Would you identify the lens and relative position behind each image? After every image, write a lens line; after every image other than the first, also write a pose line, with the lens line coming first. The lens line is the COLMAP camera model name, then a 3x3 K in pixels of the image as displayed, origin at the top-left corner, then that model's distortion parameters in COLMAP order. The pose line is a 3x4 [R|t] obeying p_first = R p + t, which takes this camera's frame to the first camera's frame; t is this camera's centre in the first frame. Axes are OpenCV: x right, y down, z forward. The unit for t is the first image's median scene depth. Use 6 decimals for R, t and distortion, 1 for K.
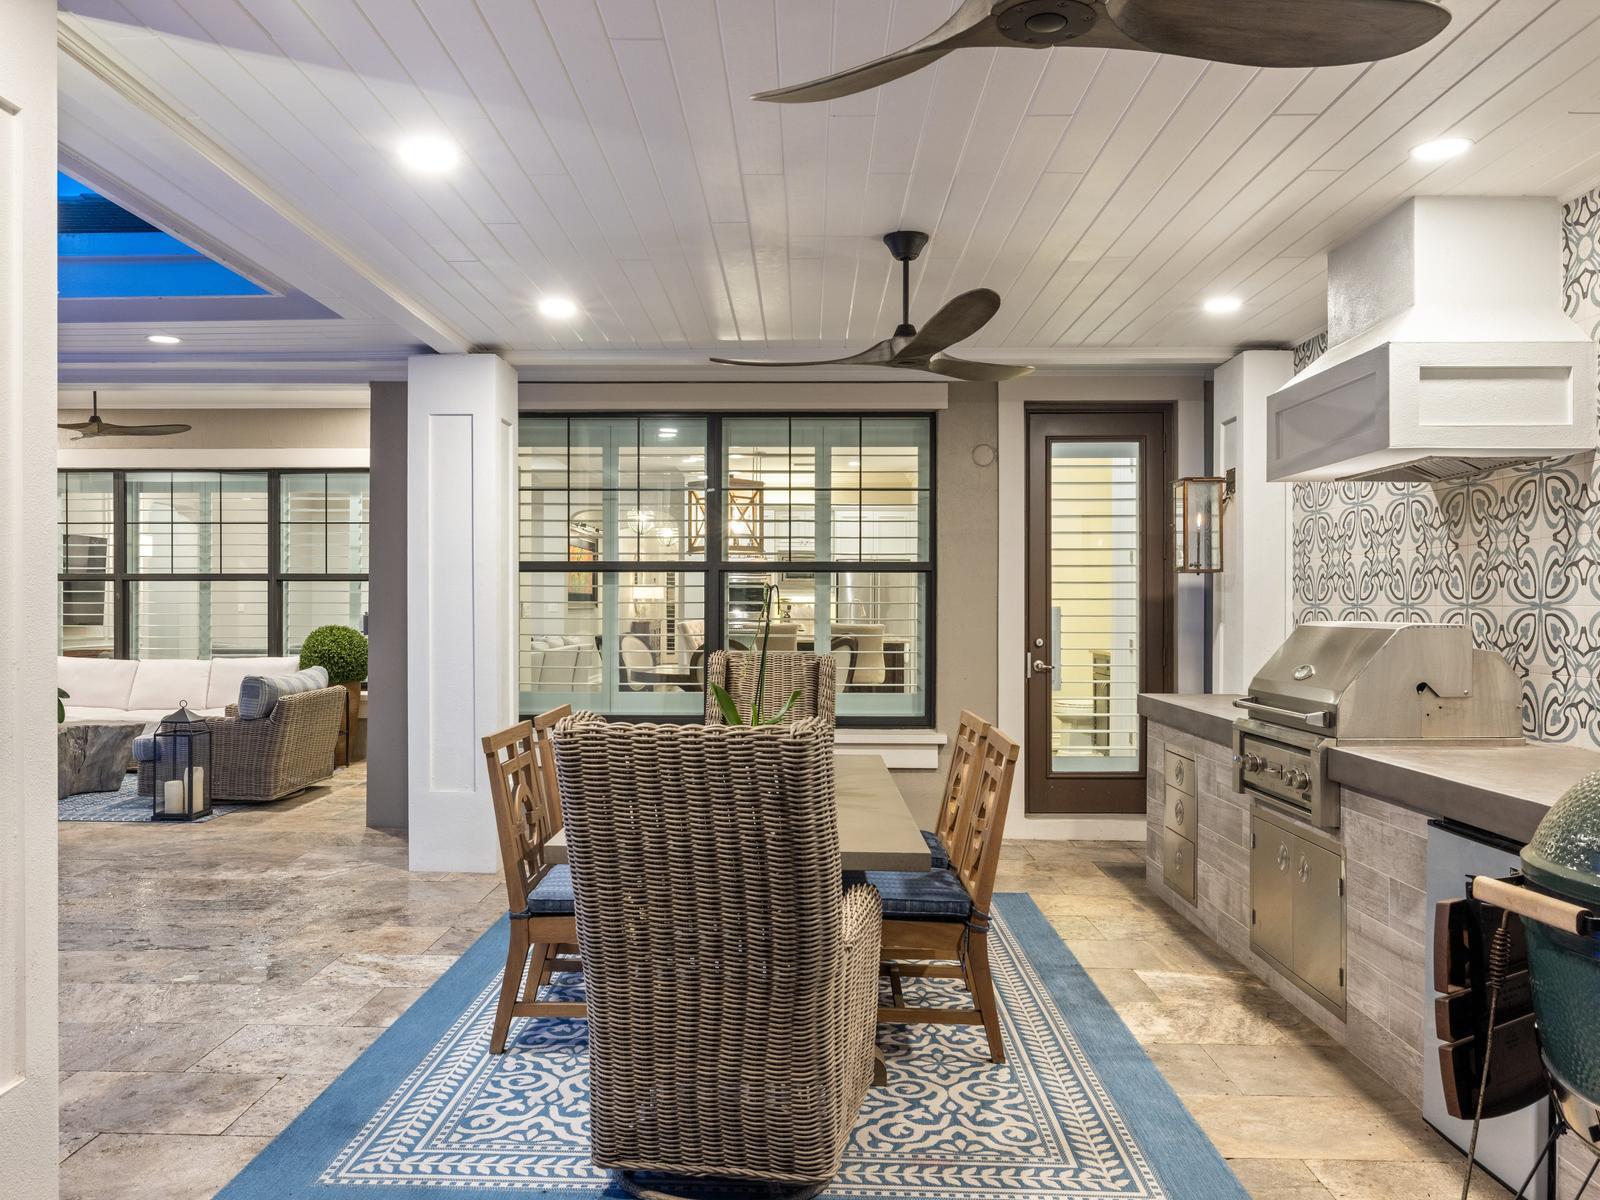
lens RADIAL K [[1215.2, 0, 768.9], [0, 1215.2, 613.0], [0, 0, 1]] dist [-0.002189, 0.003477]
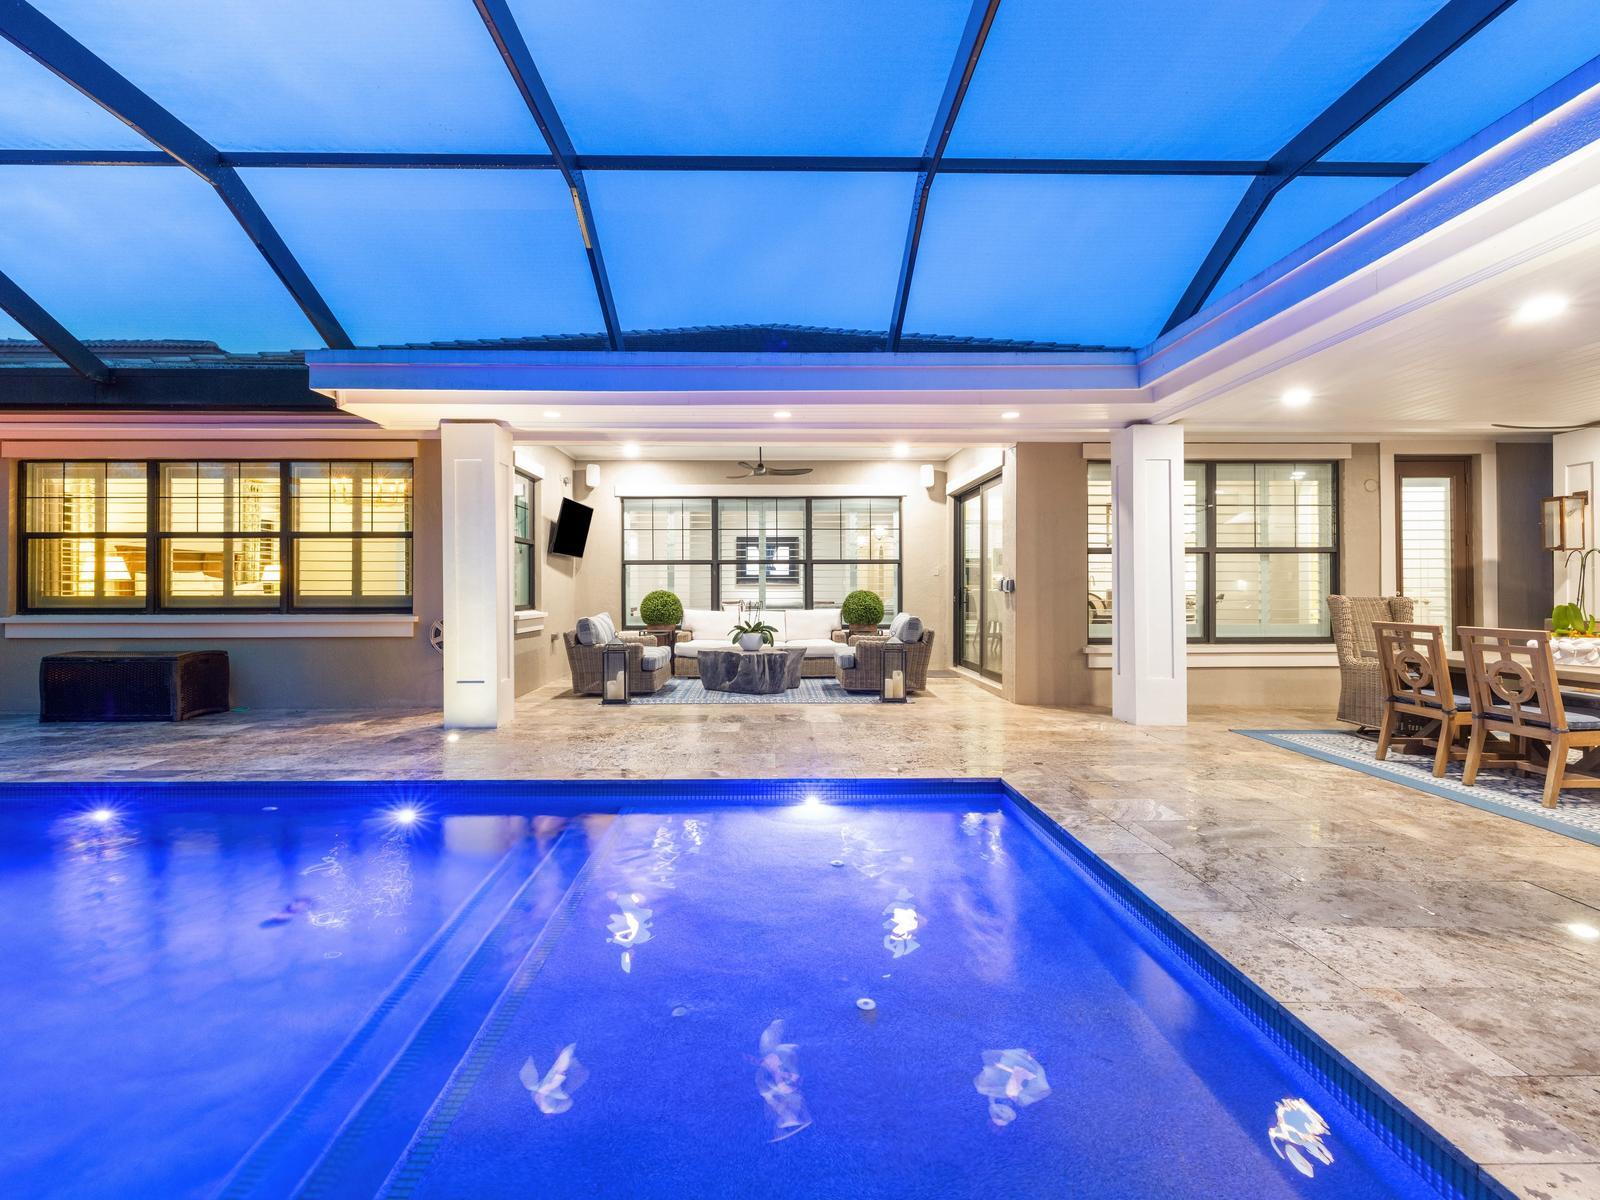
lens RADIAL K [[751.8, 0, 779.9], [0, 751.8, 593.8], [0, 0, 1]] dist [-0.000782, 0.001968]
pose [[0.999351, -0.005088, 0.035661, -0.674277], [0.004983, 0.999983, 0.003034, 0.015416], [-0.035676, -0.002854, 0.999359, -0.035655]]
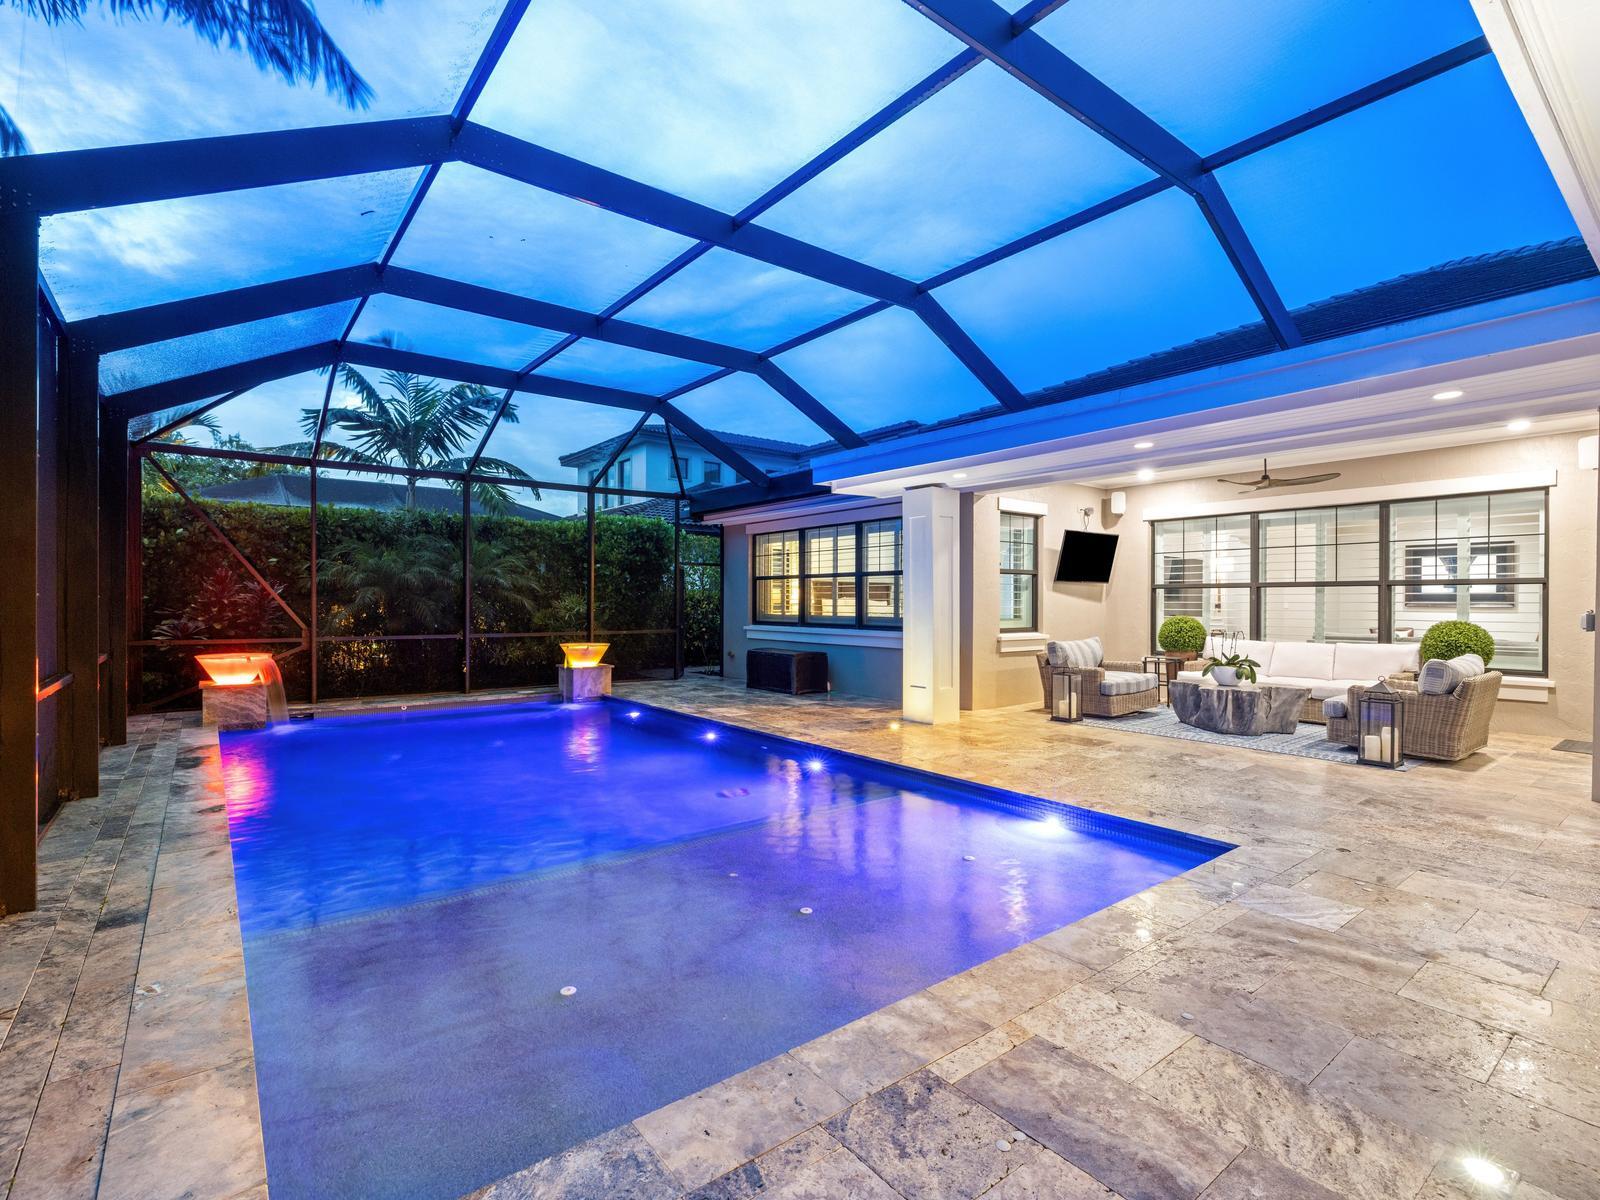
lens RADIAL K [[751.8, 0, 788.6], [0, 751.8, 600.4], [0, 0, 1]] dist [-0.000782, 0.001968]
pose [[0.630777, -0.002790, -0.775959, -0.255239], [-0.005377, 0.999954, -0.007966, -0.000931], [0.775945, 0.009197, 0.630733, -0.021284]]
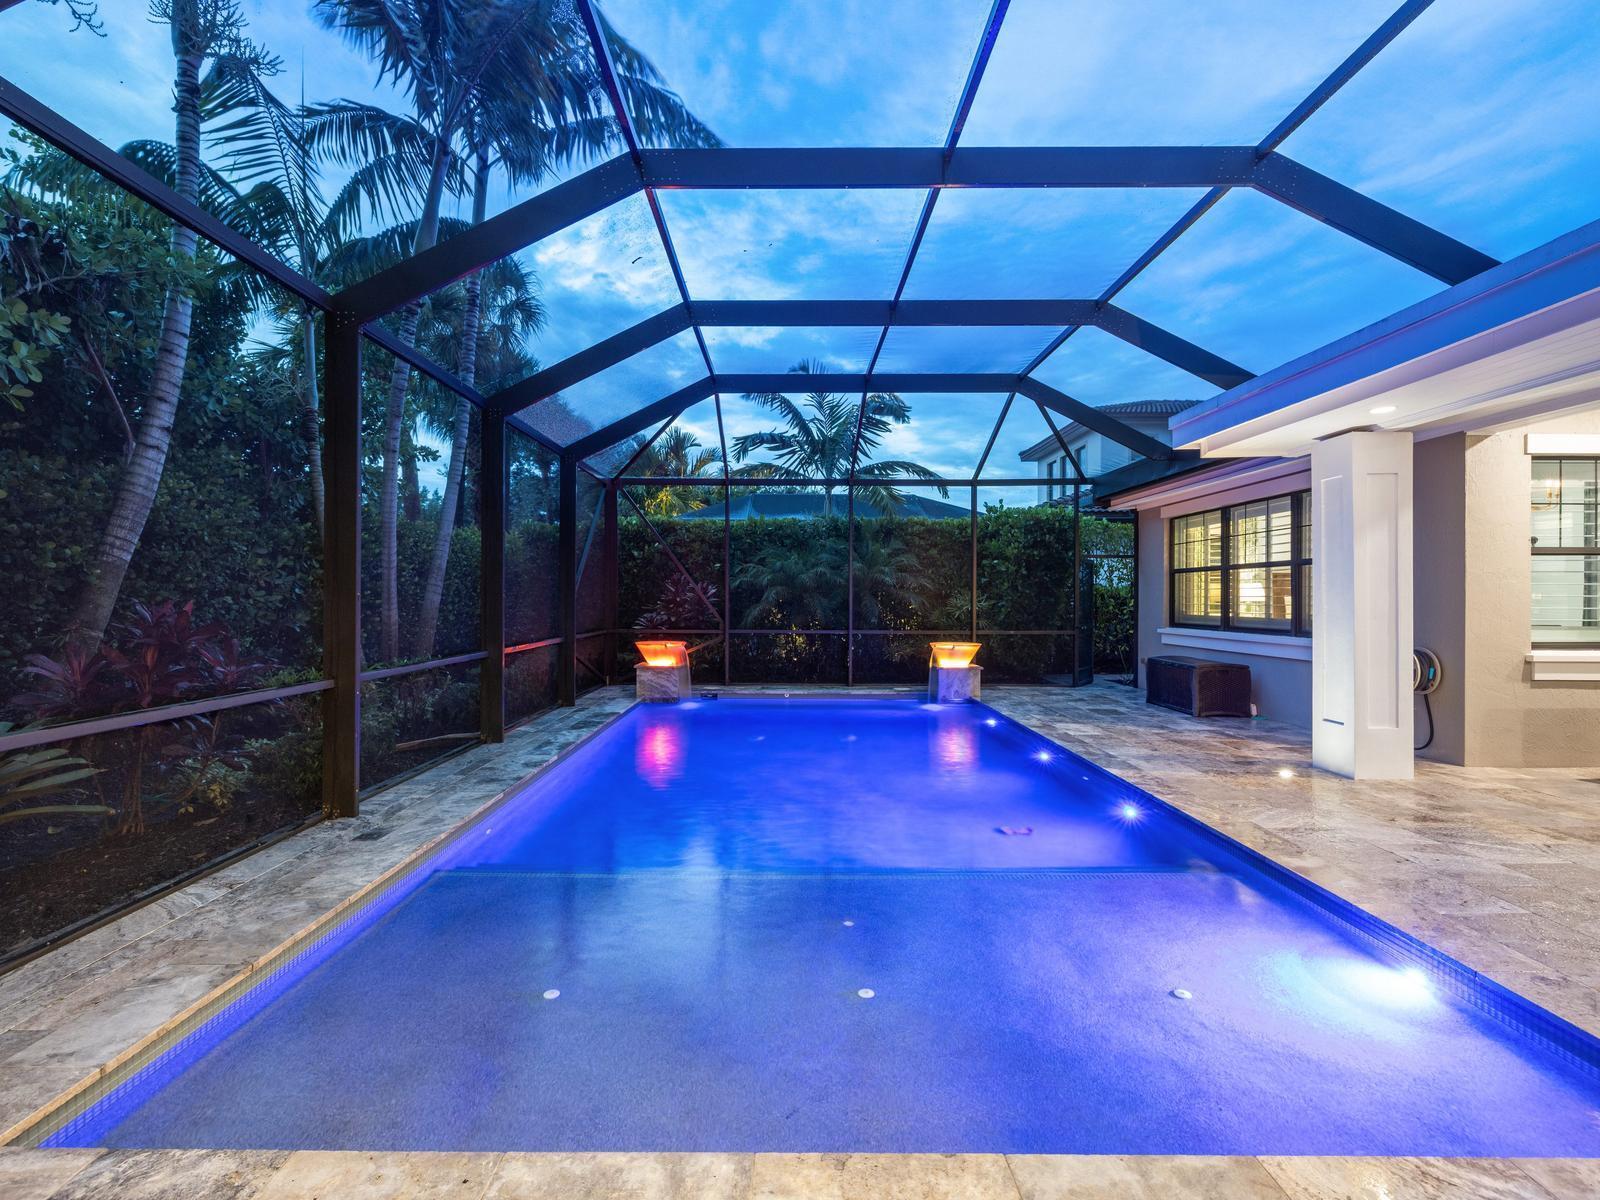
lens RADIAL K [[751.8, 0, 794.0], [0, 751.8, 596.3], [0, 0, 1]] dist [-0.000782, 0.001968]
pose [[0.029862, -0.005476, -0.999539, -0.240338], [-0.007951, 0.999952, -0.005716, -0.003556], [0.999522, 0.008118, 0.029817, 0.250791]]
